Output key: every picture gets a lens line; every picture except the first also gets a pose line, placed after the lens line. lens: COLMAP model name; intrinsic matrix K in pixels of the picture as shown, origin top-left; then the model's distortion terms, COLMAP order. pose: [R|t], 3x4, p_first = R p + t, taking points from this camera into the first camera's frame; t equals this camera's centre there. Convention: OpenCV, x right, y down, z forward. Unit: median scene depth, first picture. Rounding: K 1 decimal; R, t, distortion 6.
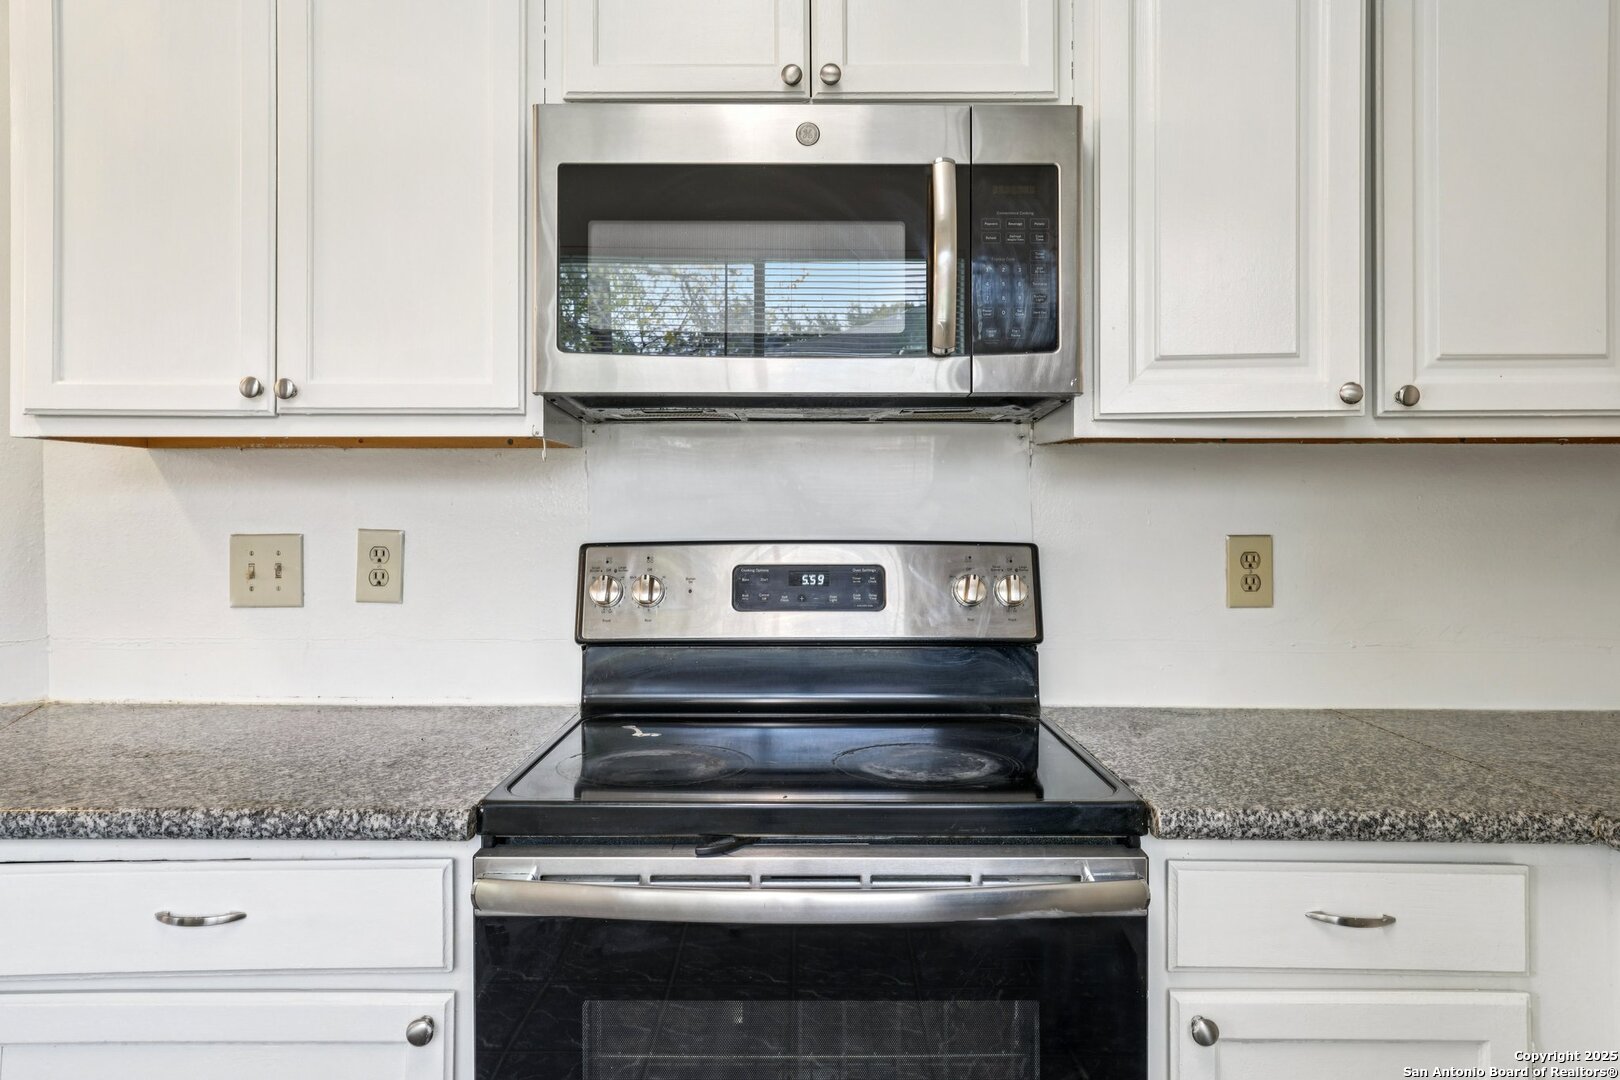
lens RADIAL K [[1122.0, 0, 786.1], [0, 1122.0, 489.5], [0, 0, 1]] dist [0.006559, 0.004485]
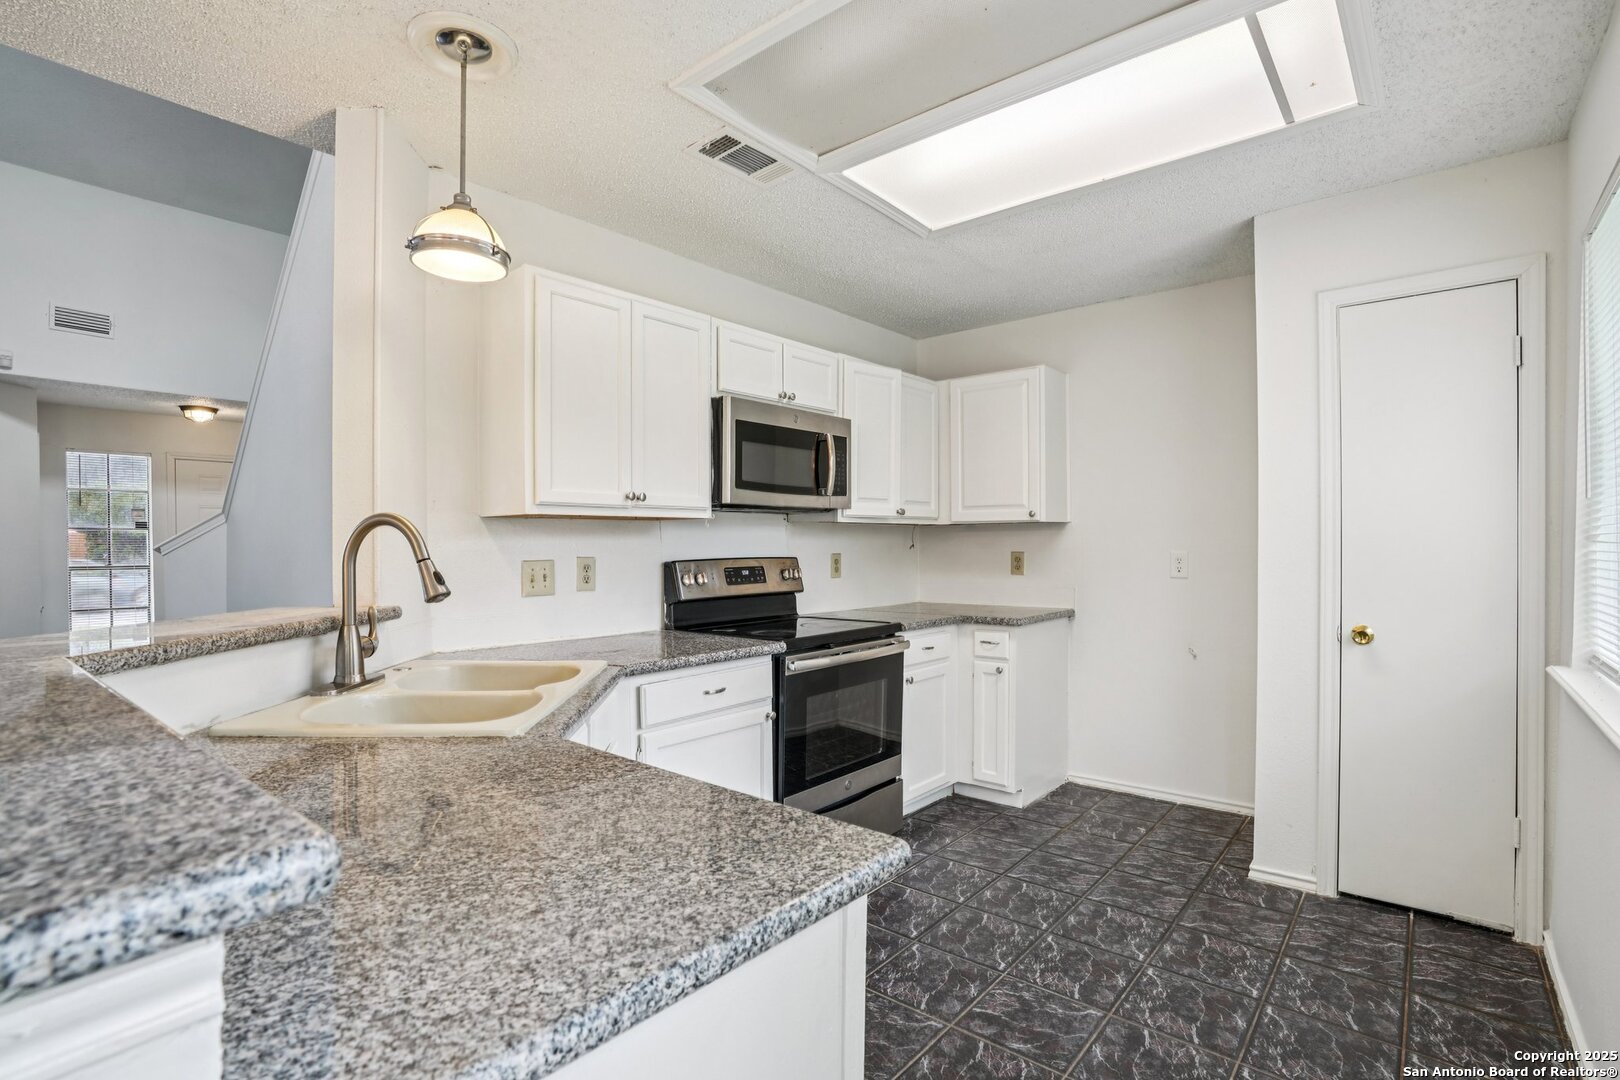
lens RADIAL K [[756.9, 0, 803.1], [0, 756.9, 549.4], [0, 0, 1]] dist [-0.040194, 0.011182]
pose [[0.651548, -0.009372, 0.758550, -1.401315], [-0.003389, 0.999878, 0.015264, -0.002593], [-0.758600, -0.012516, 0.651436, -0.304654]]
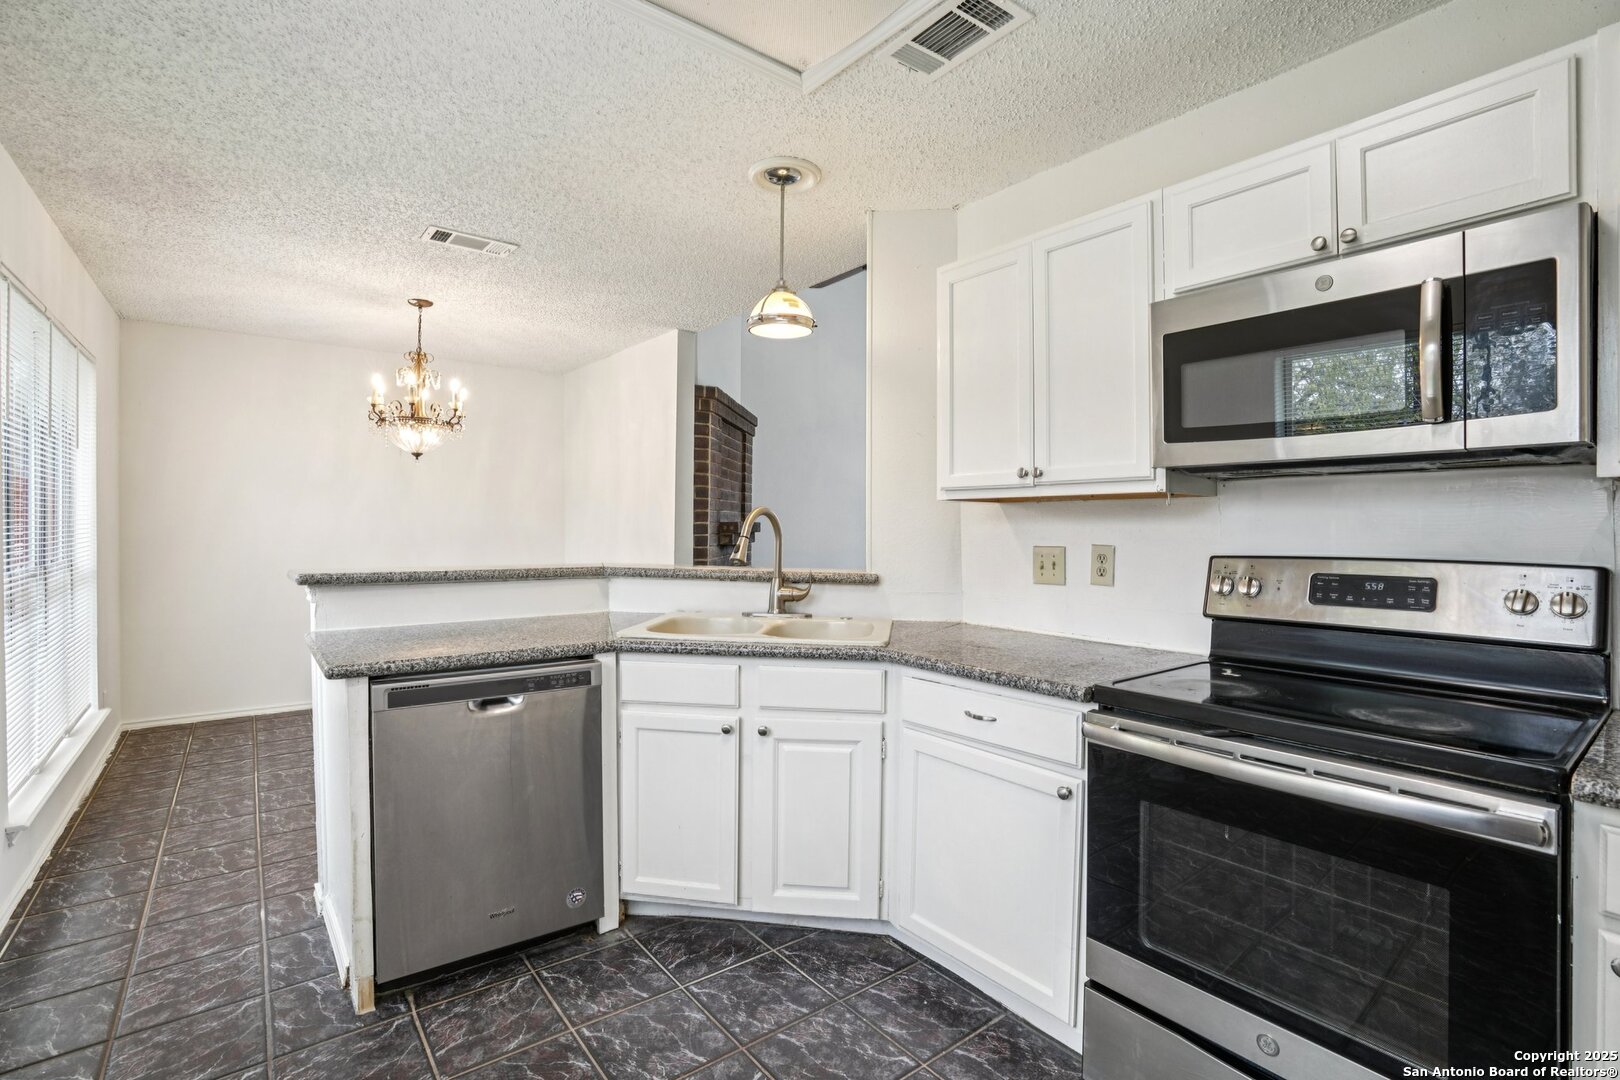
lens RADIAL K [[756.9, 0, 811.3], [0, 756.9, 534.1], [0, 0, 1]] dist [-0.040194, 0.011182]
pose [[0.615821, 0.007279, -0.787853, 0.360161], [0.003080, 0.999927, 0.011646, 0.002771], [0.787880, -0.009599, 0.615754, -0.138364]]
